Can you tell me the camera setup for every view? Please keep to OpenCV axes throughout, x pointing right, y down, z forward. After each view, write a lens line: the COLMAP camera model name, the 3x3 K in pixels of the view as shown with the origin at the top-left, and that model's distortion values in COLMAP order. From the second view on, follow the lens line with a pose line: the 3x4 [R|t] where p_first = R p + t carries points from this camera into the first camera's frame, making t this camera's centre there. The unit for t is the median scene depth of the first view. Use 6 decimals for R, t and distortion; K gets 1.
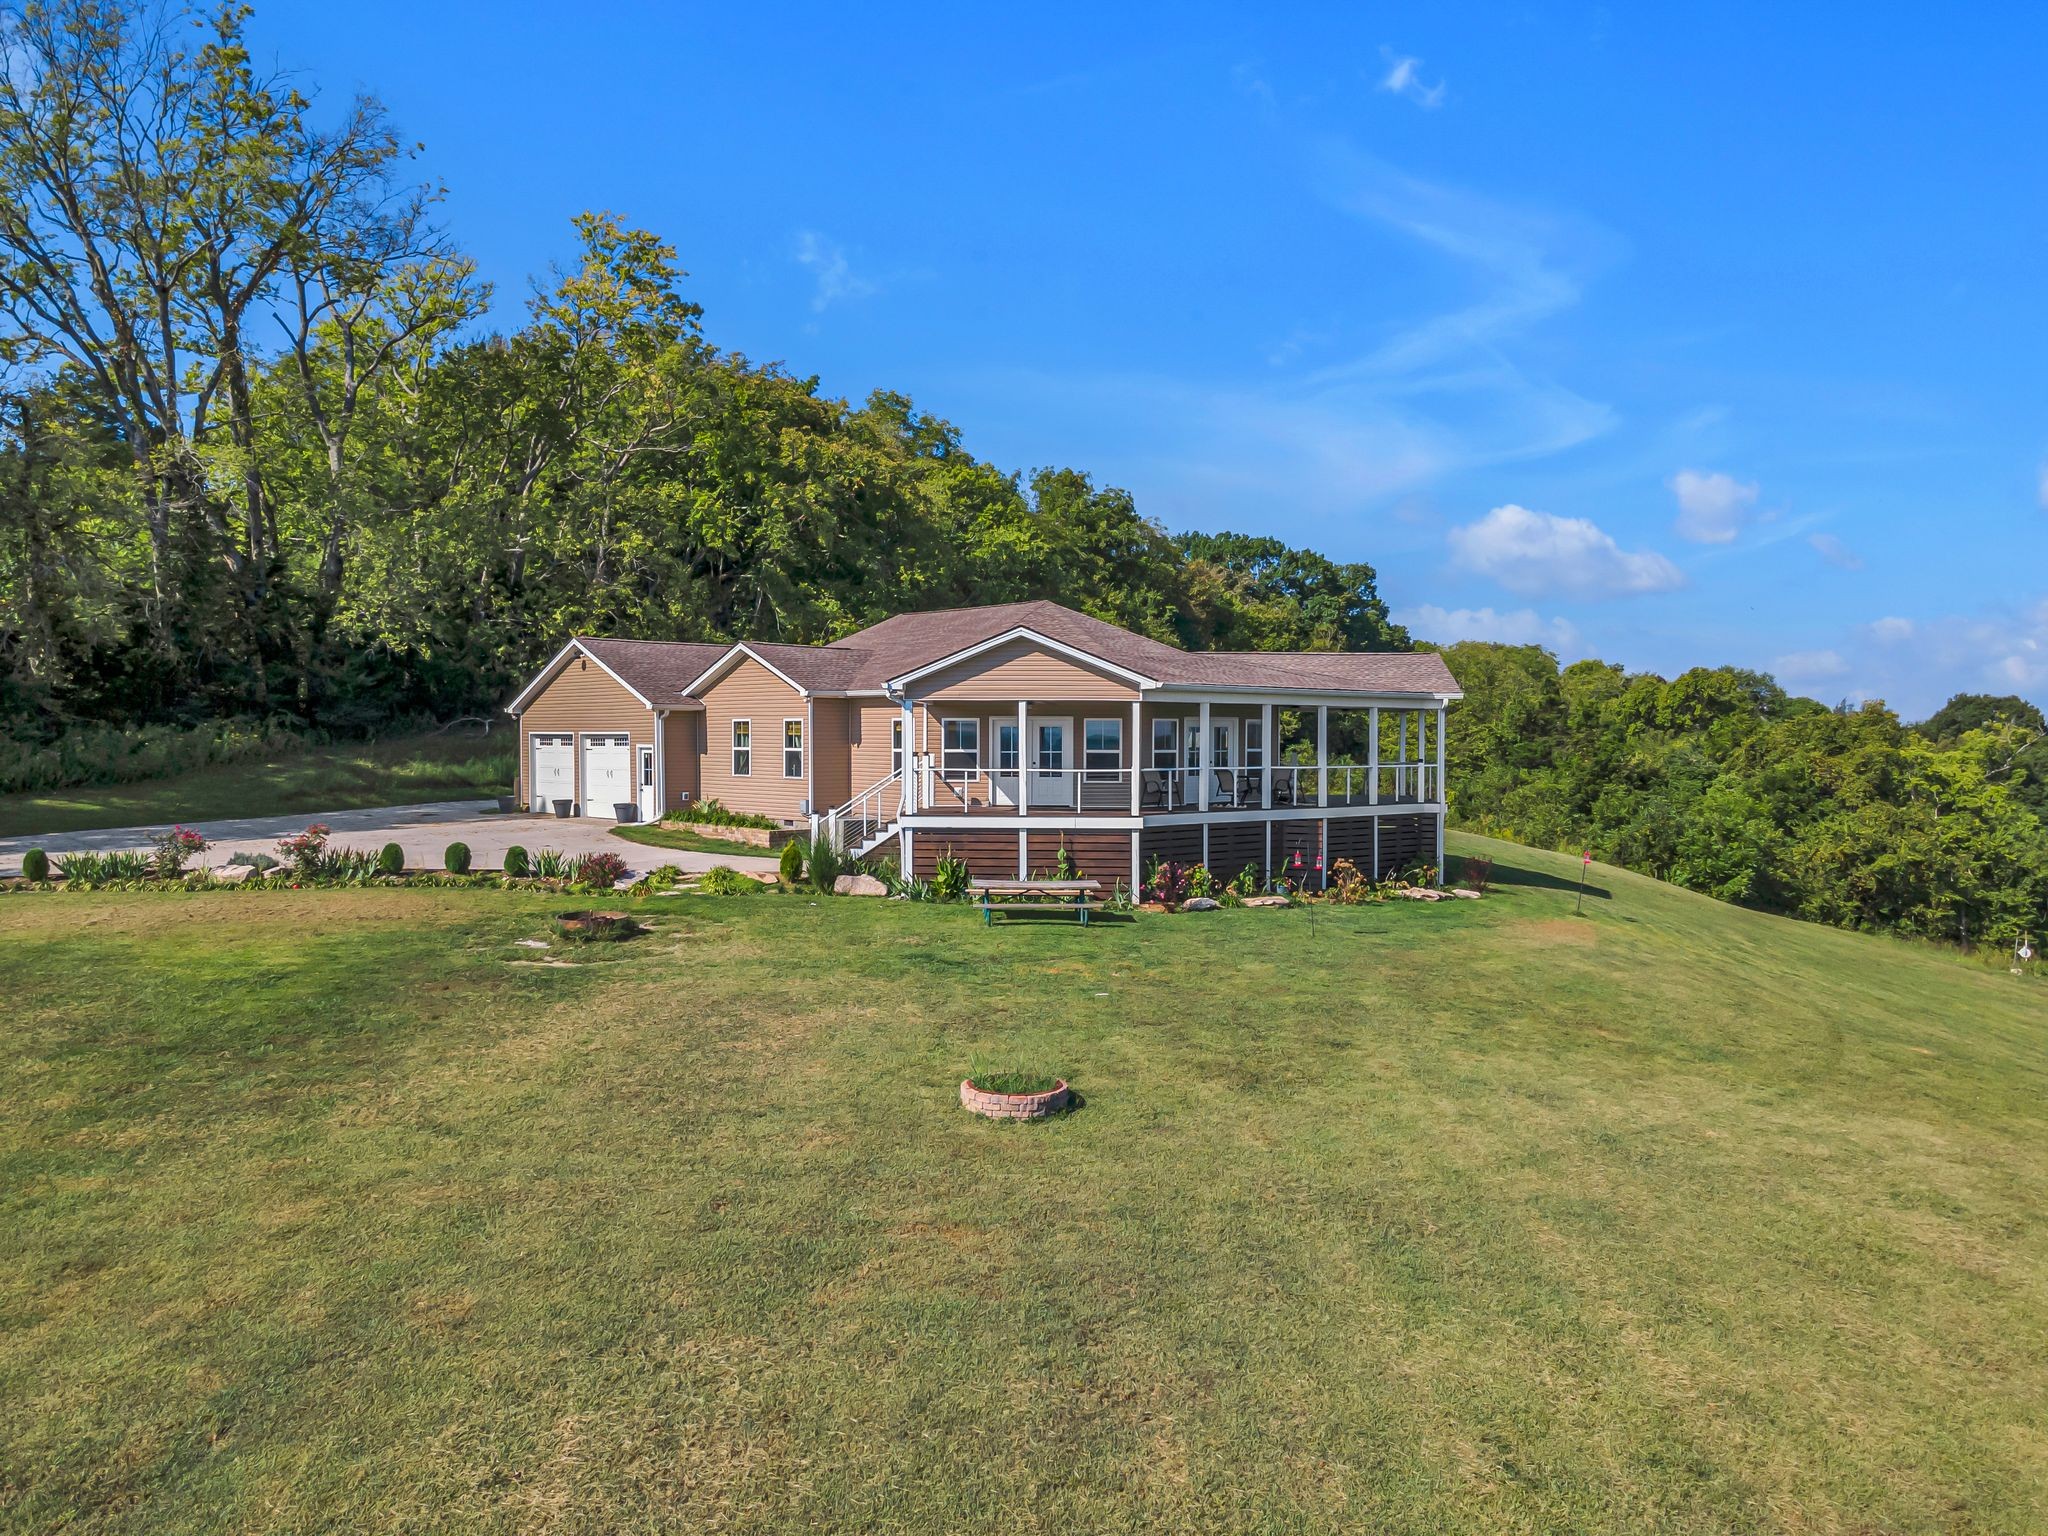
lens RADIAL K [[1490.5, 0, 1016.7], [0, 1490.5, 755.8], [0, 0, 1]] dist [0.030266, 0.025081]
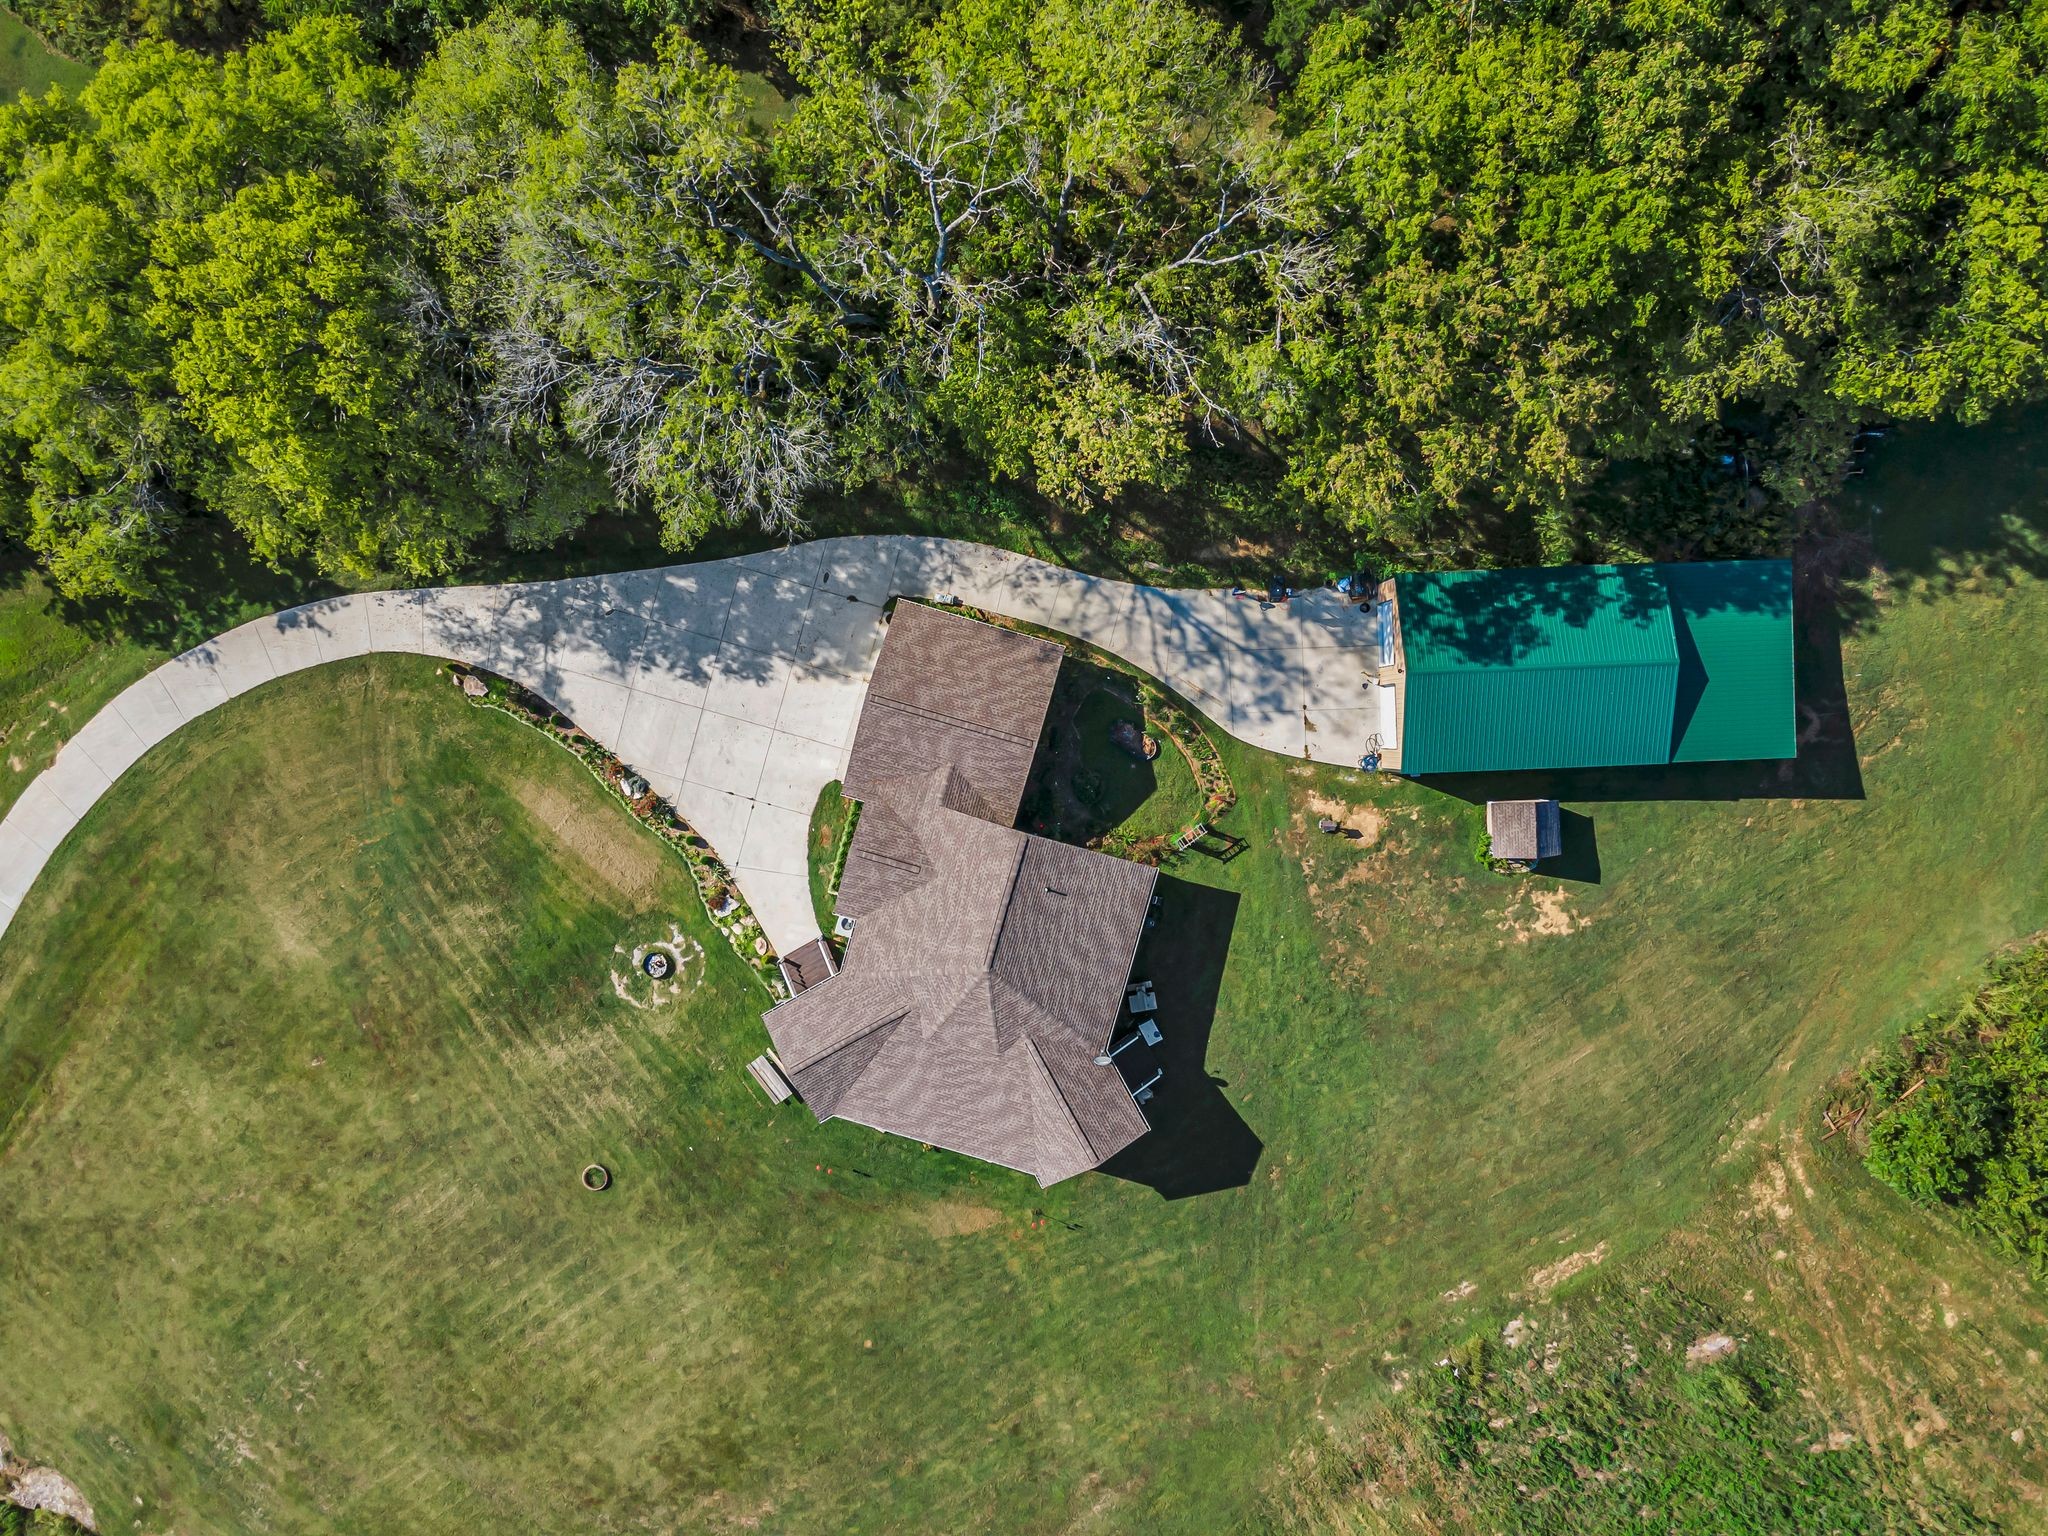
lens RADIAL K [[1490.5, 0, 1017.3], [0, 1490.5, 769.9], [0, 0, 1]] dist [0.030266, 0.025081]
pose [[0.537084, 0.843316, 0.018940, -0.133094], [-0.007474, -0.017695, 0.999816, -1.295562], [0.843496, -0.537126, -0.003201, 0.852394]]
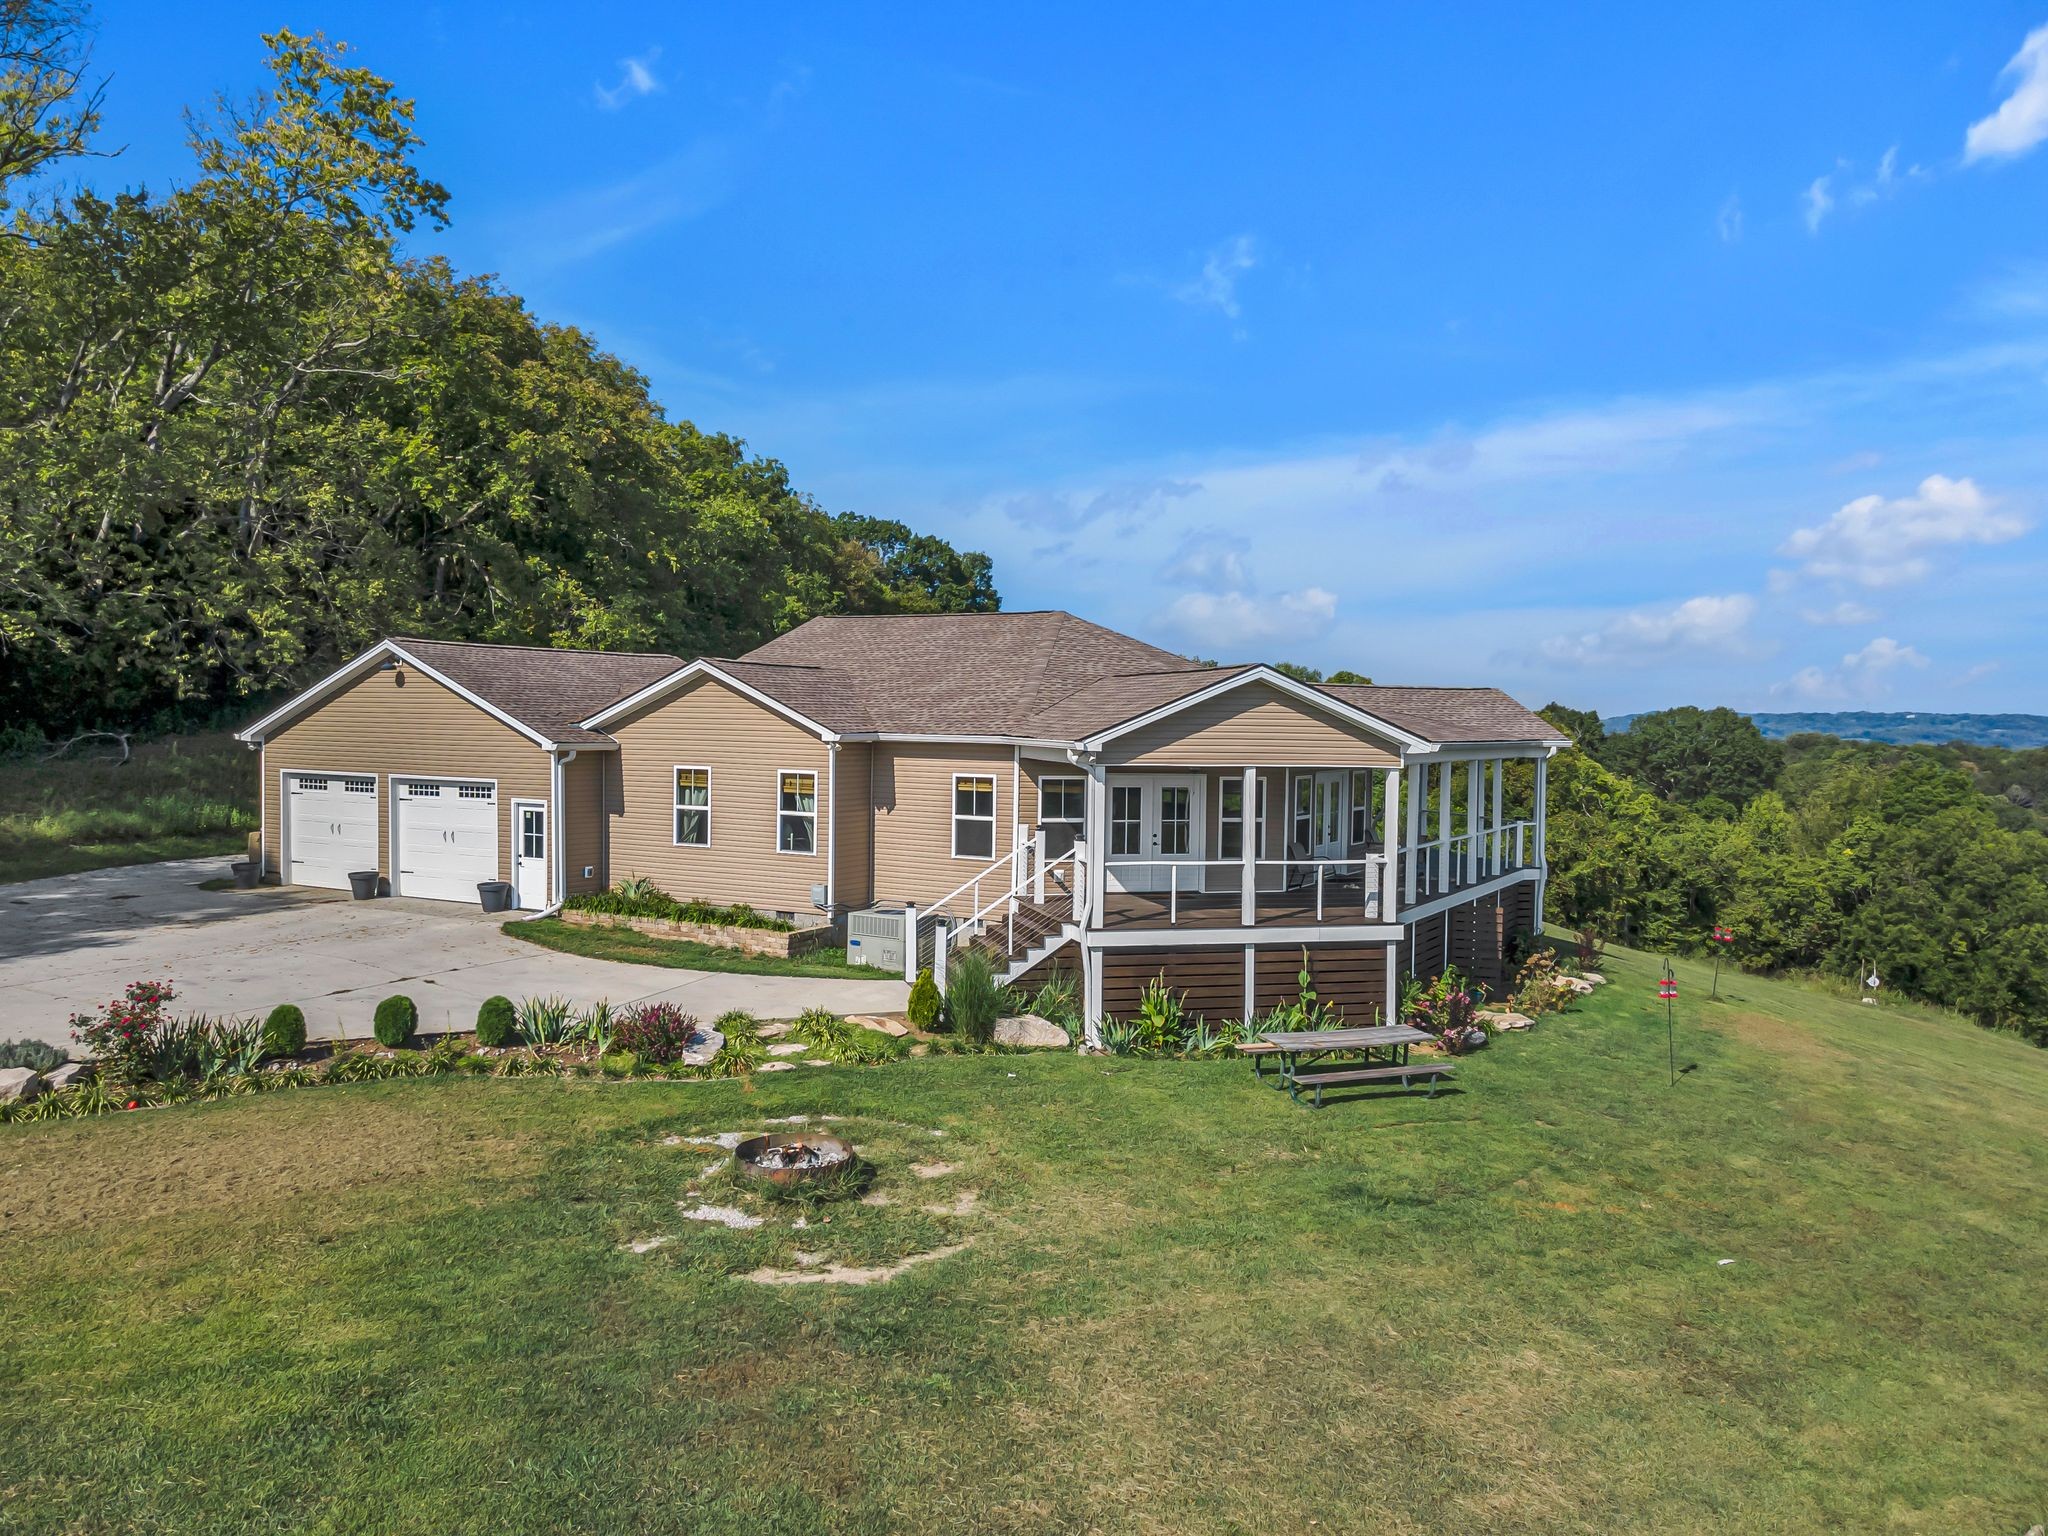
lens RADIAL K [[1490.5, 0, 1017.7], [0, 1490.5, 760.7], [0, 0, 1]] dist [0.030266, 0.025081]
pose [[0.948342, 0.002268, 0.317240, -0.185284], [-0.008151, 0.999819, 0.017218, -0.028704], [-0.317144, -0.018914, 0.948189, 0.194266]]
